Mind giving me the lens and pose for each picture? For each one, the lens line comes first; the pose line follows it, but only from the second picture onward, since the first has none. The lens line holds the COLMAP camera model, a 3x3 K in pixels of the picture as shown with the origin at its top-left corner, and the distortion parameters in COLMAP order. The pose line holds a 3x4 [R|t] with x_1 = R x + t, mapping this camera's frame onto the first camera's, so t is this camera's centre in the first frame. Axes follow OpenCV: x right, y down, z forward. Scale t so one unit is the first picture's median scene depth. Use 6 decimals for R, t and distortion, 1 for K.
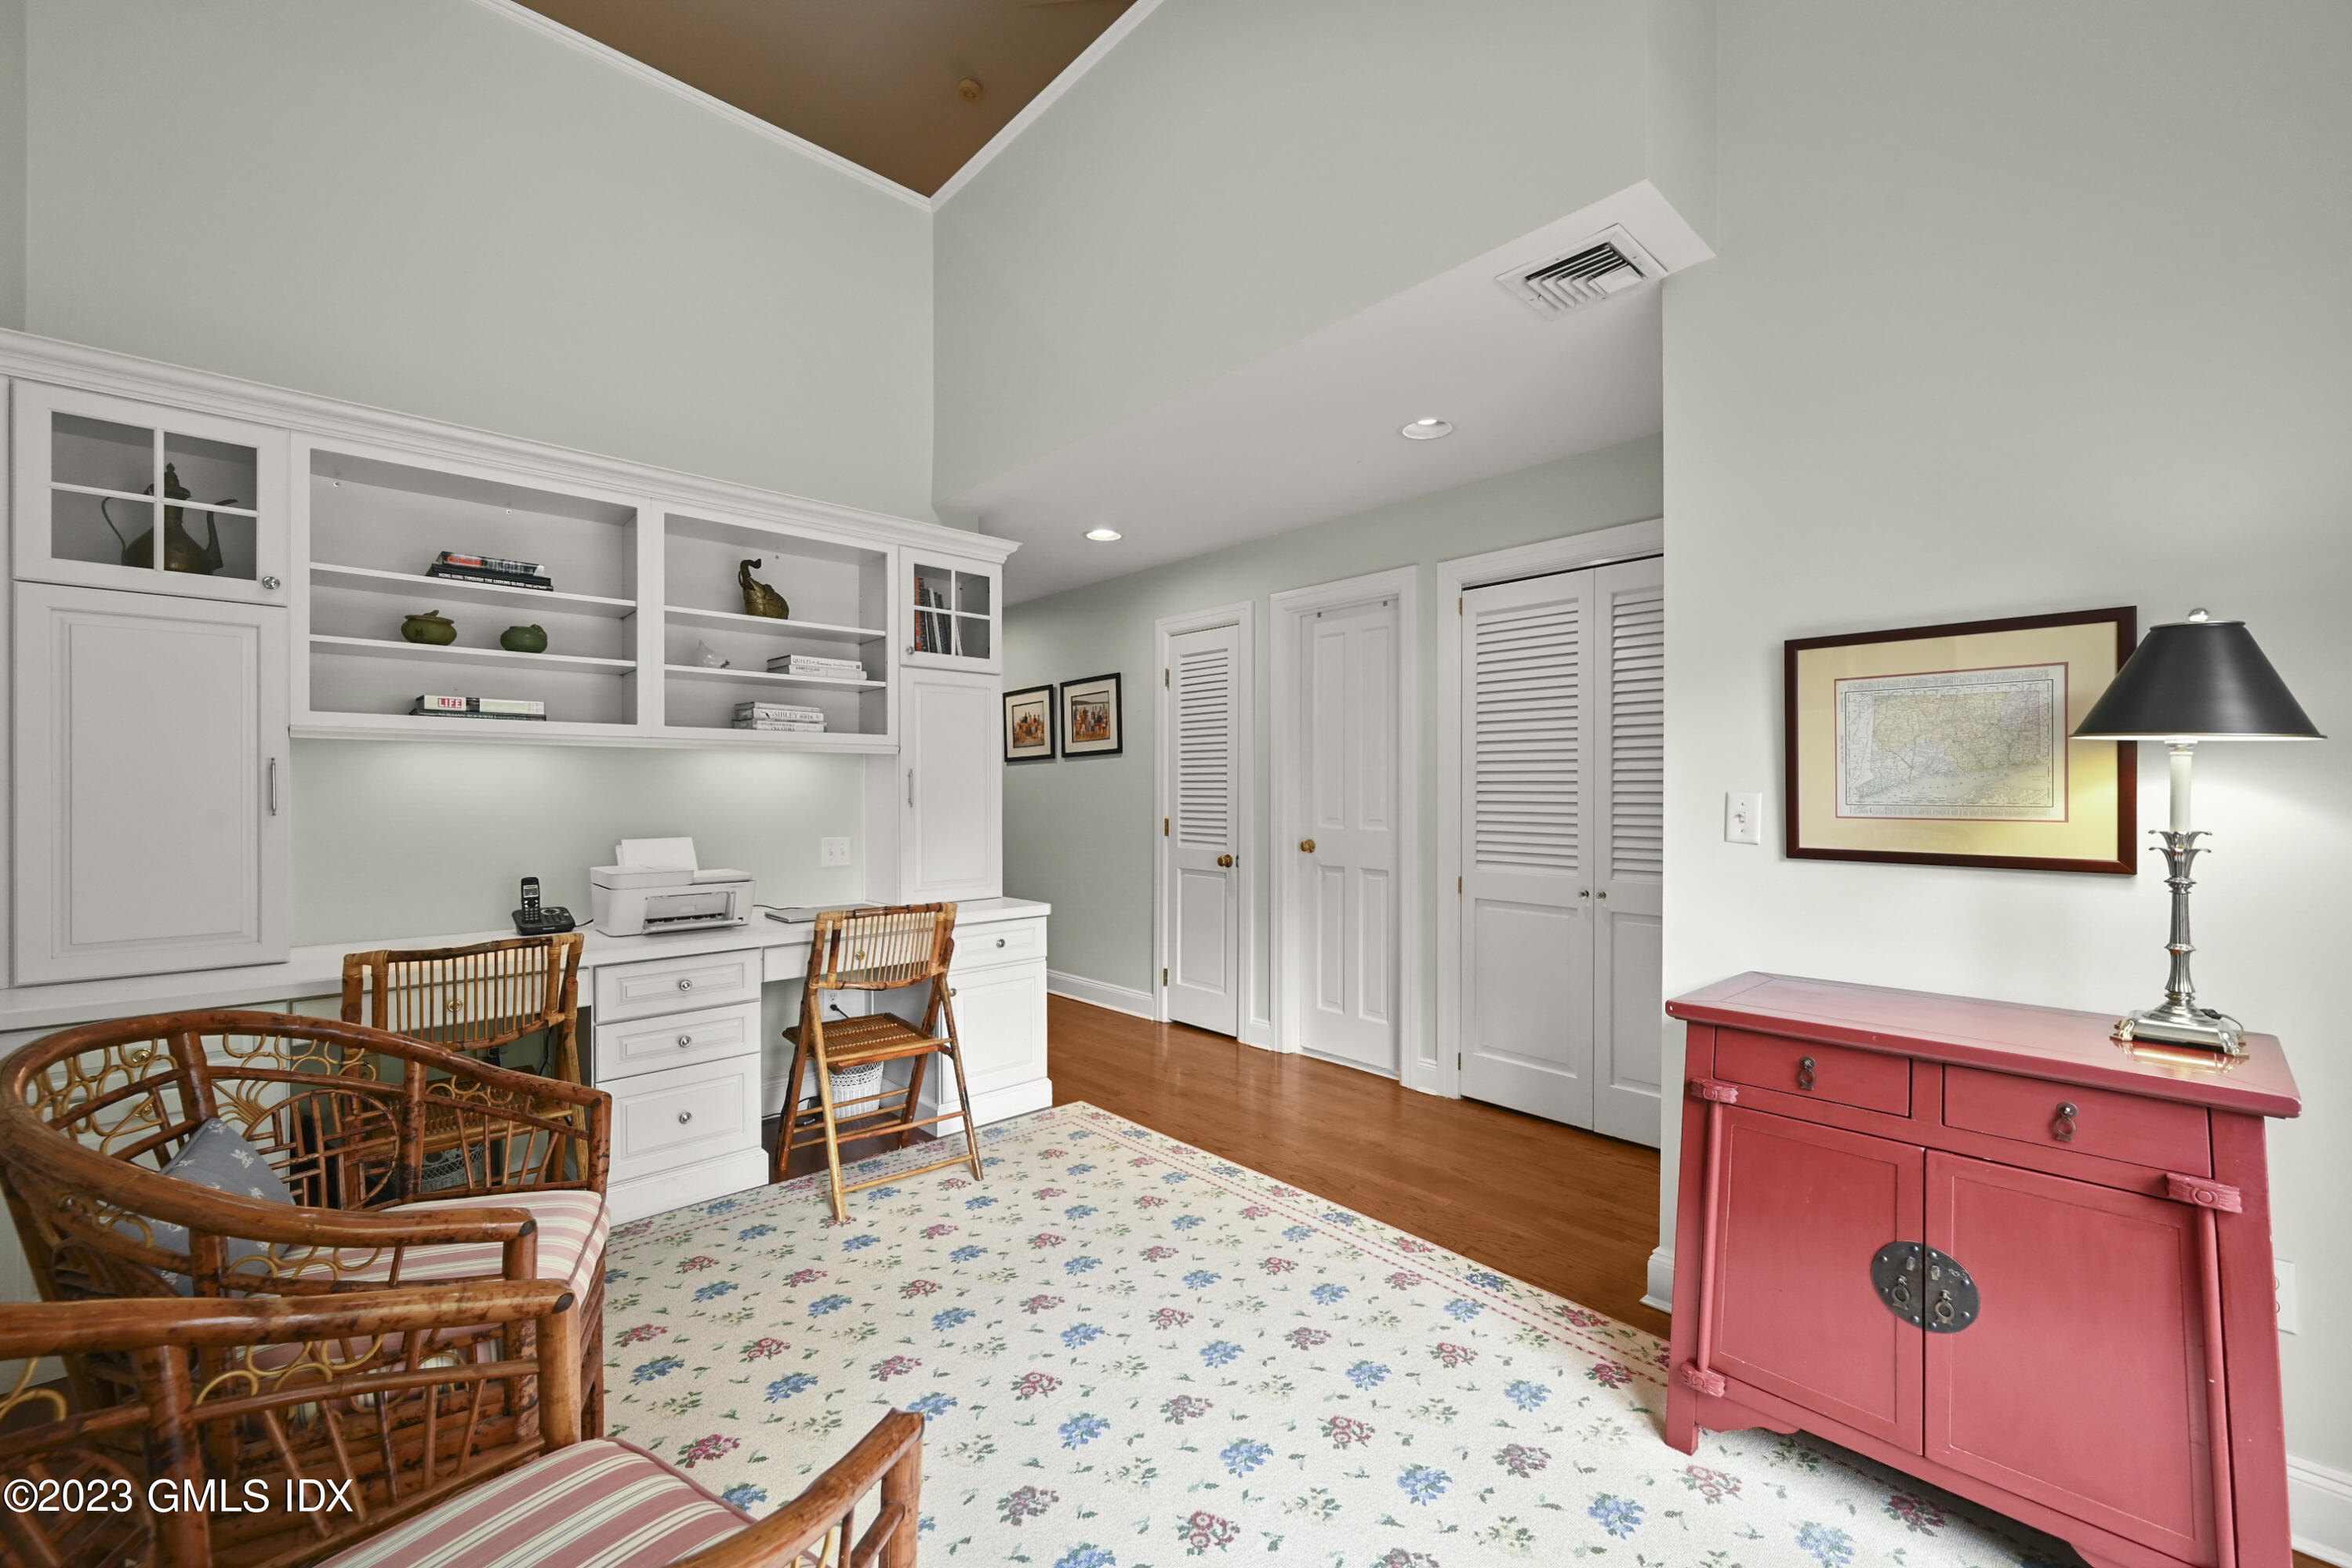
lens RADIAL K [[932.7, 0, 1181.2], [0, 932.7, 790.5], [0, 0, 1]] dist [-0.004192, -0.000712]
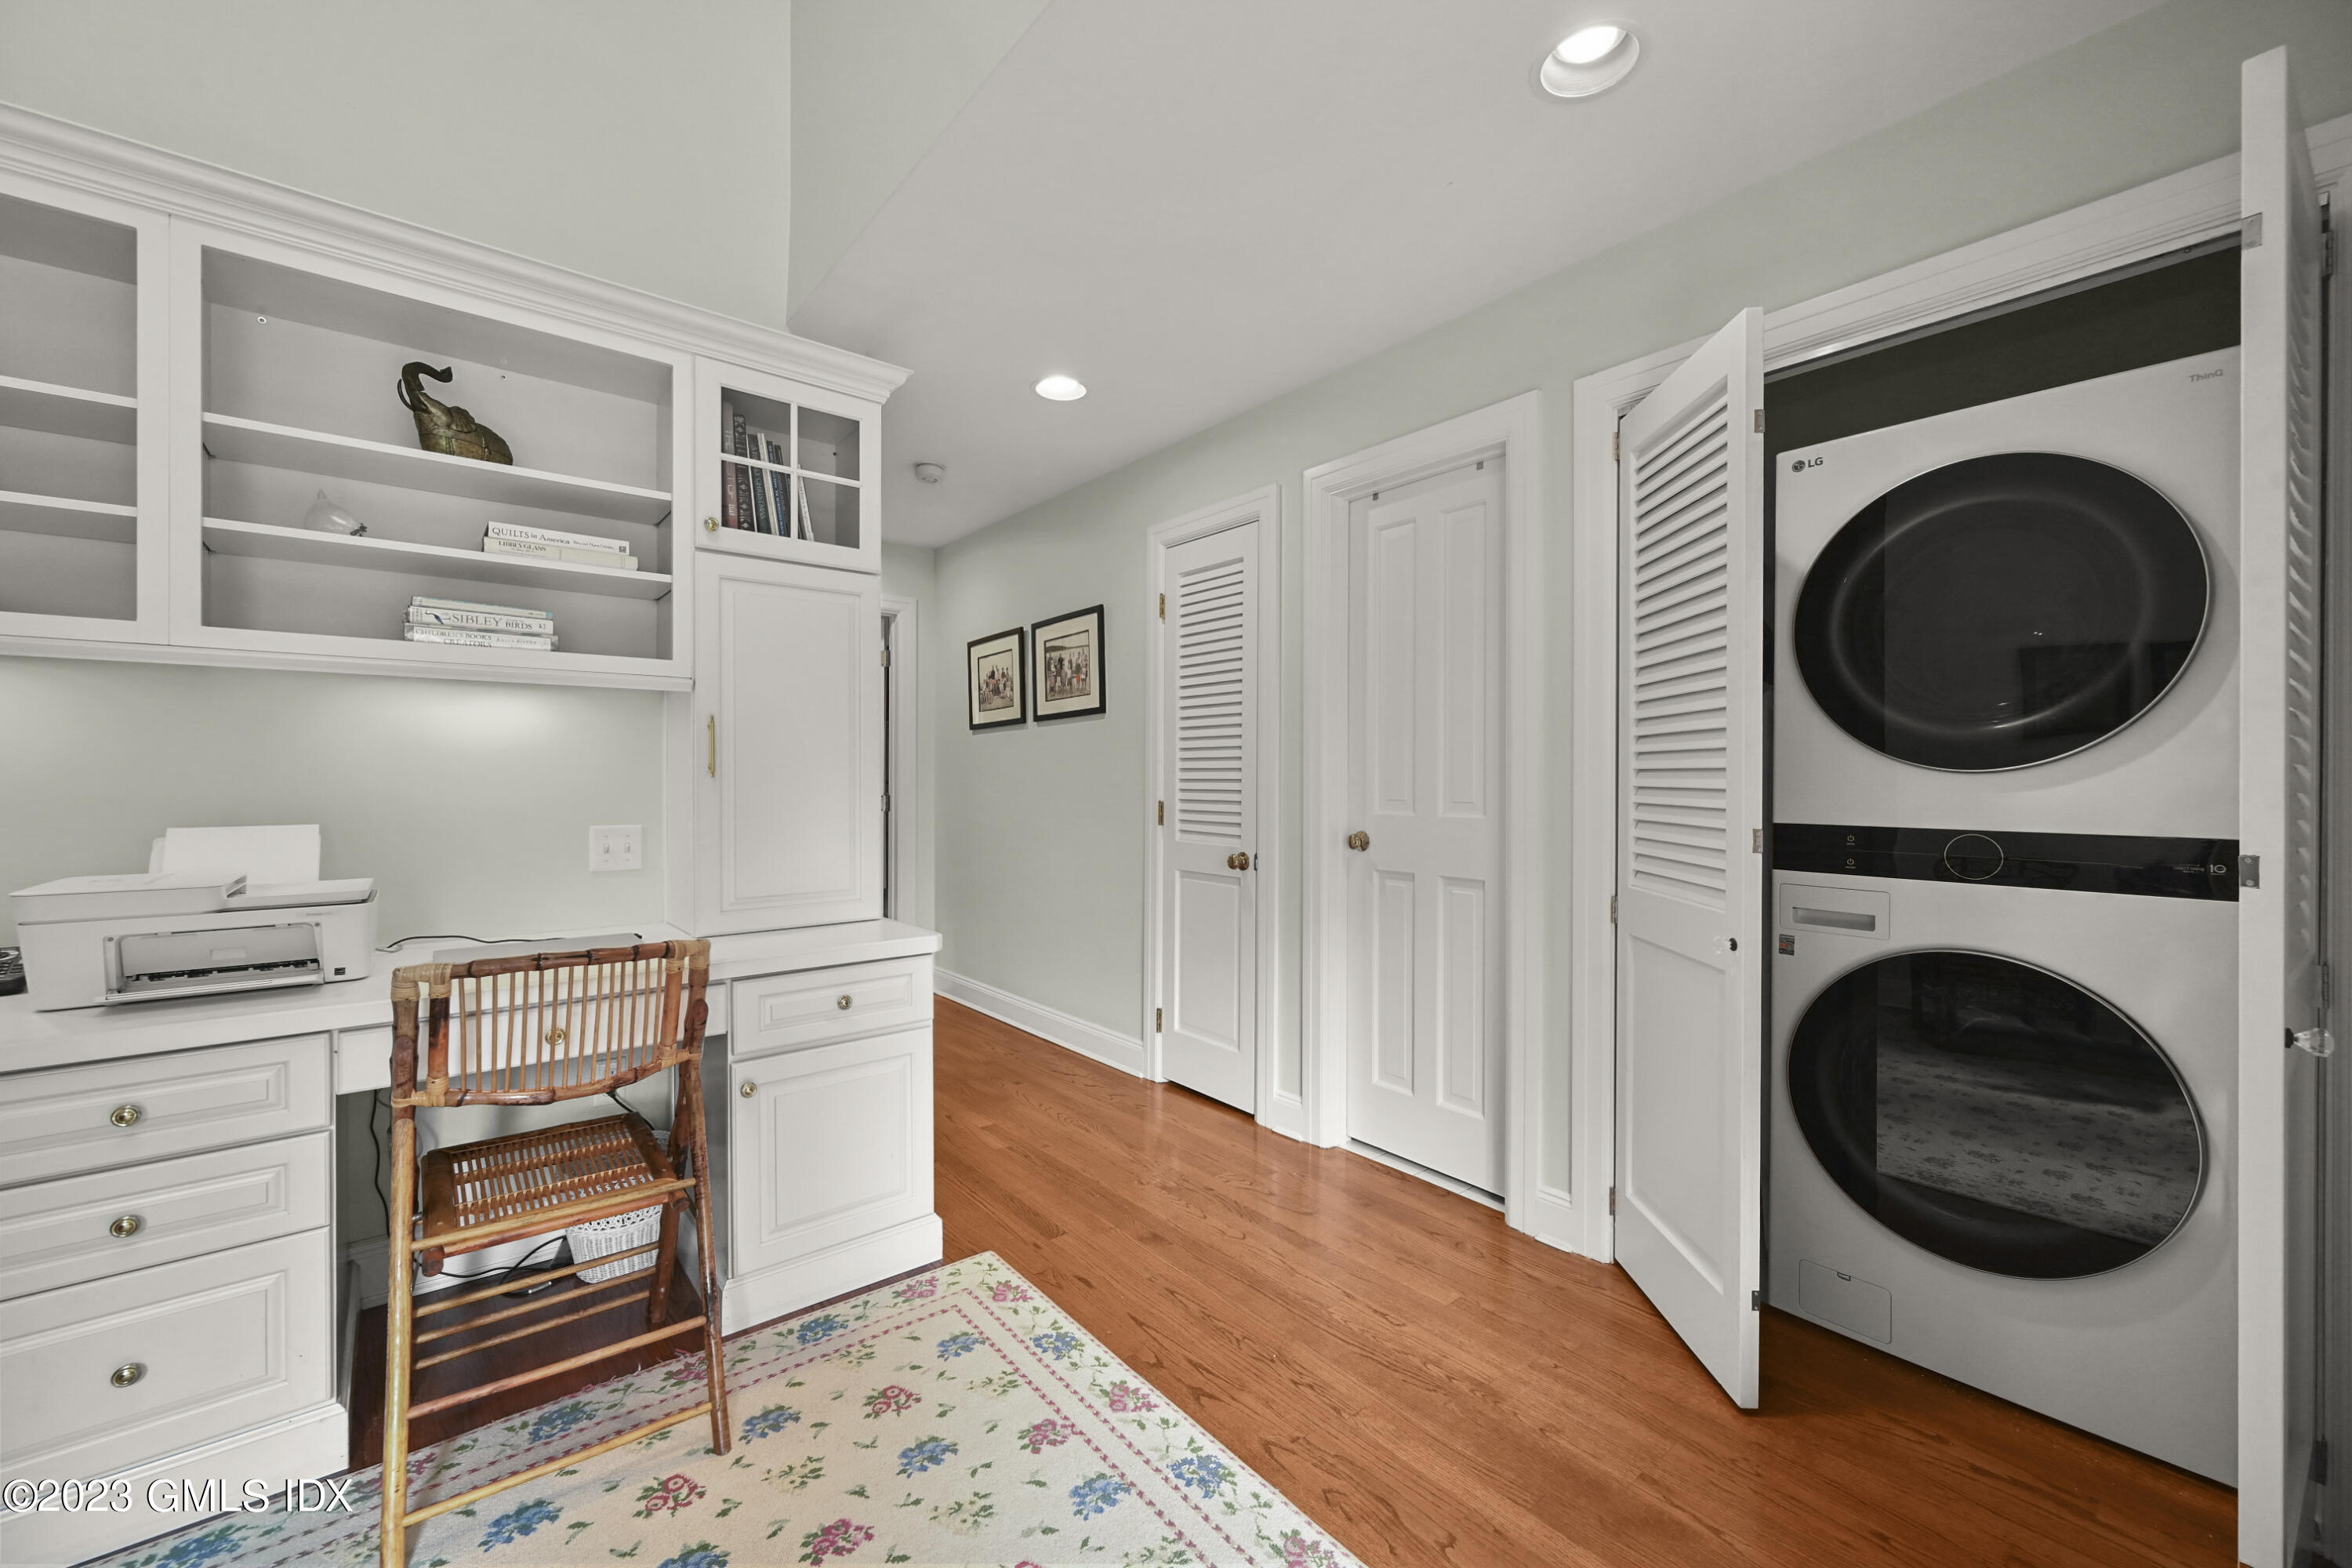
lens RADIAL K [[932.7, 0, 1173.5], [0, 932.7, 780.9], [0, 0, 1]] dist [-0.004192, -0.000712]
pose [[0.998296, 0.002086, -0.058315, 0.046042], [-0.001924, 0.999994, 0.002840, 0.015998], [0.058321, -0.002723, 0.998294, 0.354134]]
